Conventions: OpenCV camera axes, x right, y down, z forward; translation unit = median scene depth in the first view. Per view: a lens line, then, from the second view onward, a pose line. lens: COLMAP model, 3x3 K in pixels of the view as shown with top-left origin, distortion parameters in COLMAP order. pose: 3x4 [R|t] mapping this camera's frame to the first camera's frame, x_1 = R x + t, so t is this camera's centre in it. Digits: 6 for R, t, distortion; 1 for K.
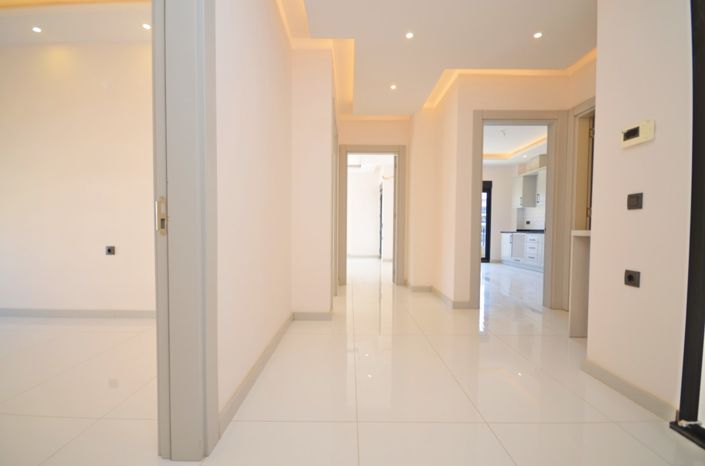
lens RADIAL K [[309.7, 0, 349.7], [0, 309.7, 236.0], [0, 0, 1]] dist [0.000430, 0.000331]
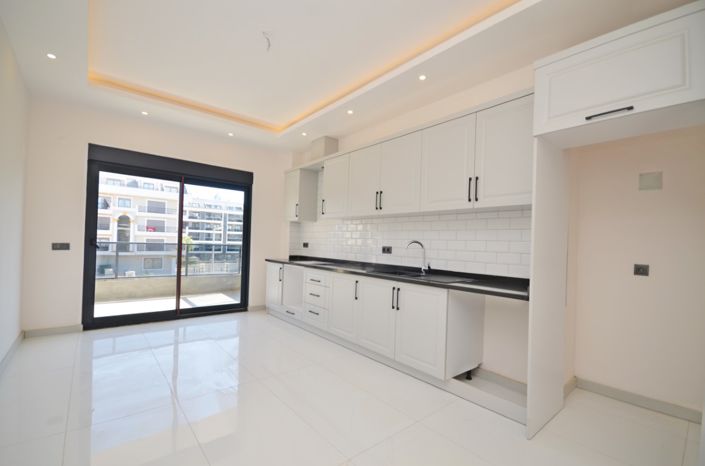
lens RADIAL K [[309.7, 0, 349.7], [0, 309.7, 244.3], [0, 0, 1]] dist [0.000430, 0.000331]
pose [[0.773037, 0.014654, 0.634192, 0.253730], [-0.005991, 0.999857, -0.015801, -0.036131], [-0.634333, 0.008415, 0.773014, 0.471390]]
